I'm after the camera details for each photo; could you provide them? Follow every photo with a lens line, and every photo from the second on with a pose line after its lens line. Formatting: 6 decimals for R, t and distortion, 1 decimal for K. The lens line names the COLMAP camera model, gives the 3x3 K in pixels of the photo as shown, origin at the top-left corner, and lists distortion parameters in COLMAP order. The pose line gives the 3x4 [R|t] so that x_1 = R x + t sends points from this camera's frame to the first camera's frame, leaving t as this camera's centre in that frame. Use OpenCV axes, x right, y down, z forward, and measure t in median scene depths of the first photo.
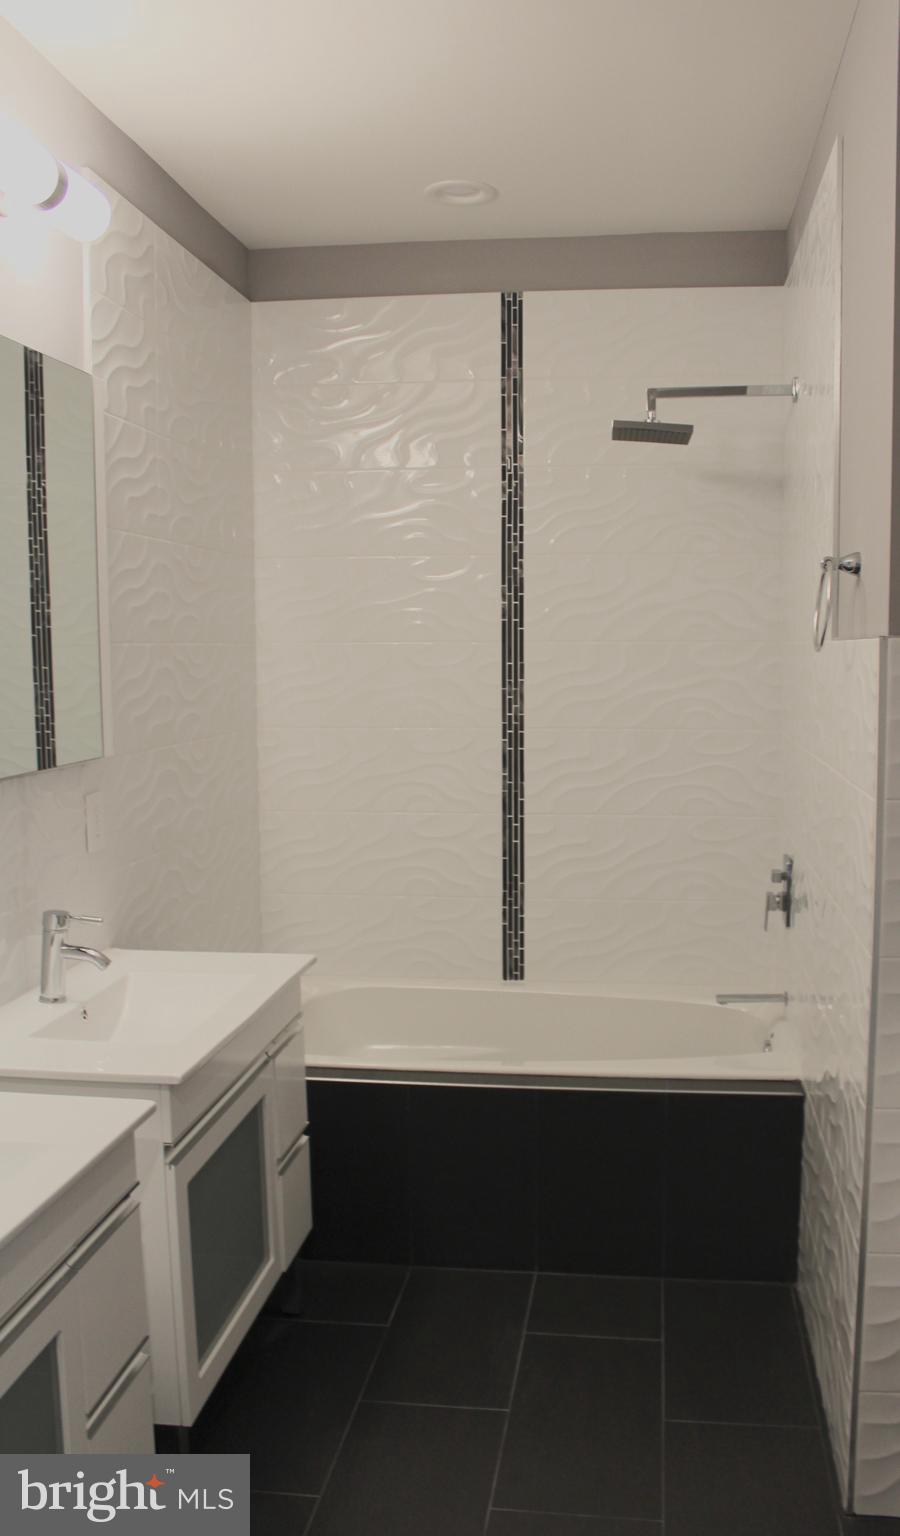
lens RADIAL K [[1284.6, 0, 450.0], [0, 1284.6, 768.0], [0, 0, 1]] dist [-0.146210, 0.114462]
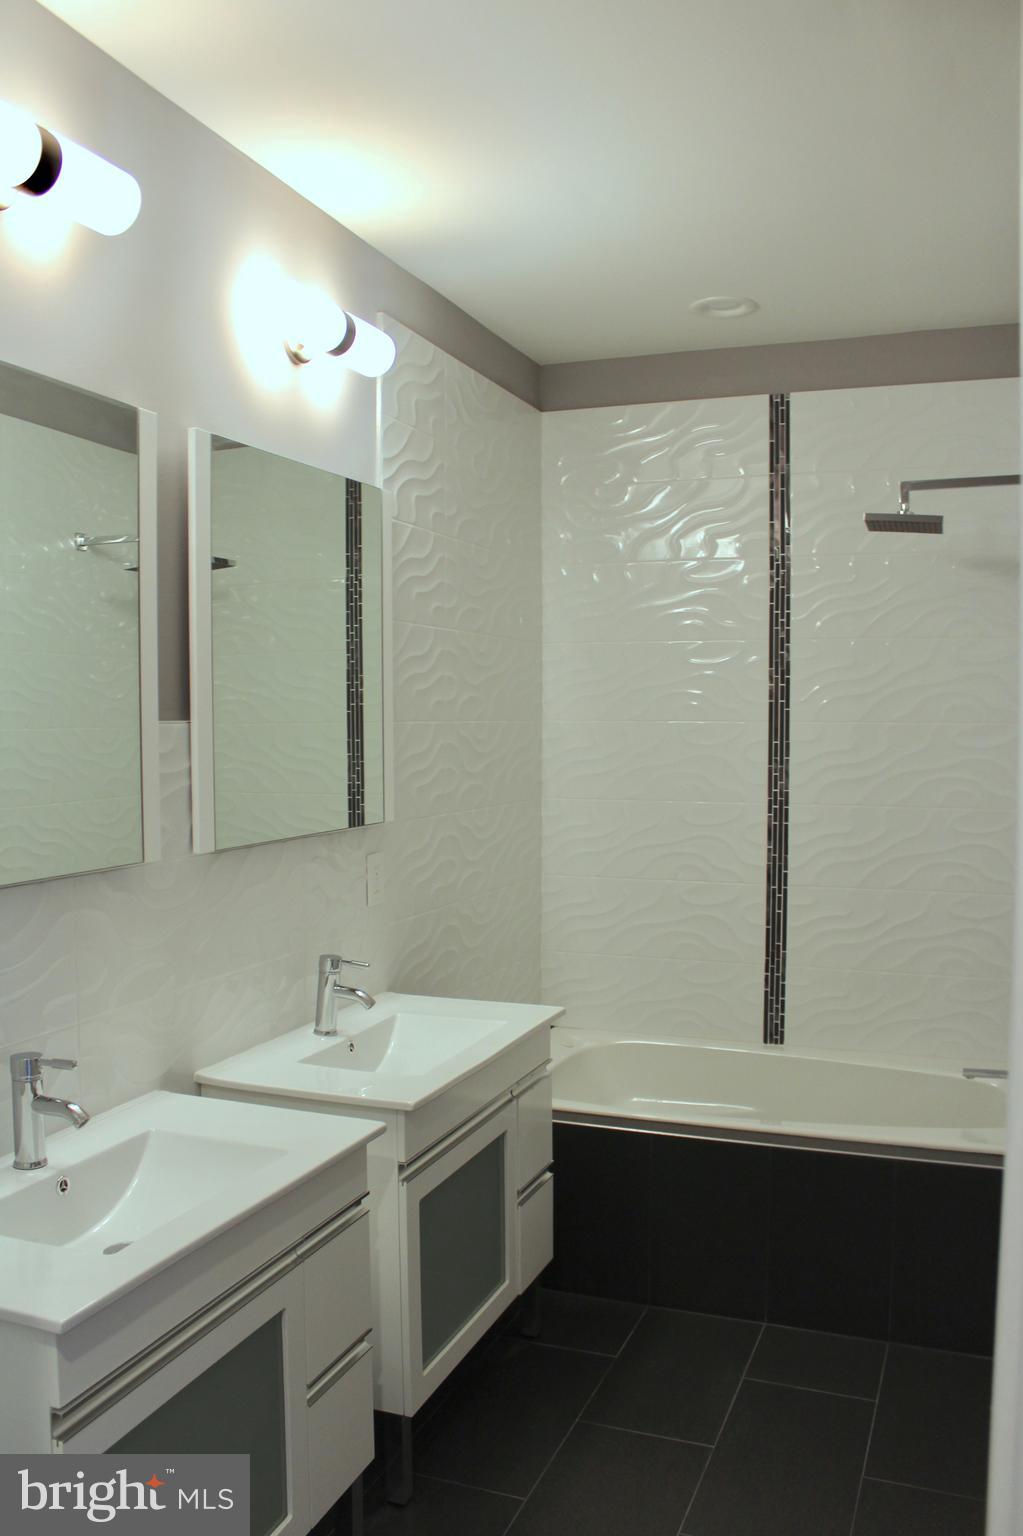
lens RADIAL K [[1267.7, 0, 511.5], [0, 1267.7, 768.0], [0, 0, 1]] dist [-0.168050, 0.143295]
pose [[0.970104, 0.015089, -0.242220, 0.093069], [-0.027536, 0.998464, -0.048084, -0.004872], [0.241123, 0.053316, 0.969029, -0.058599]]
